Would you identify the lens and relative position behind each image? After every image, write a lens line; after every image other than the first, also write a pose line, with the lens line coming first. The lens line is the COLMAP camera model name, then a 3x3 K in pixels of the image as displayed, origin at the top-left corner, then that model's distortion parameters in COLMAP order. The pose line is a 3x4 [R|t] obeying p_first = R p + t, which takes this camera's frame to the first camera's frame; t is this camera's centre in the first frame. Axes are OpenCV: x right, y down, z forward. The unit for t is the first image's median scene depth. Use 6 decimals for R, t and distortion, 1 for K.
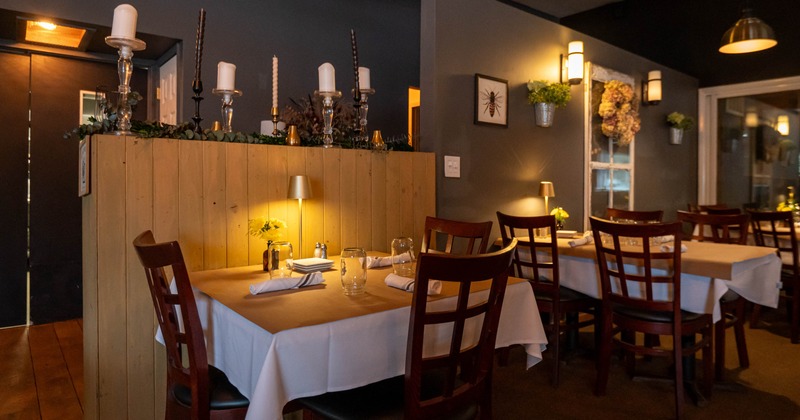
lens RADIAL K [[491.4, 0, 399.8], [0, 491.4, 192.7], [0, 0, 1]] dist [-0.028199, -0.000652]
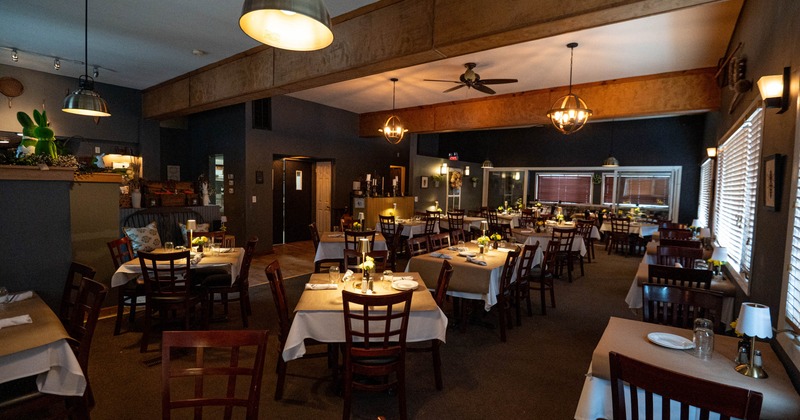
lens RADIAL K [[371.4, 0, 400.0], [0, 371.4, 210.0], [0, 0, 1]] dist [-0.000209, -0.000054]
pose [[0.972218, 0.001371, 0.234074, -0.641249], [-0.015581, 0.998144, 0.058870, -0.122383], [-0.233559, -0.060881, 0.970435, -1.703847]]
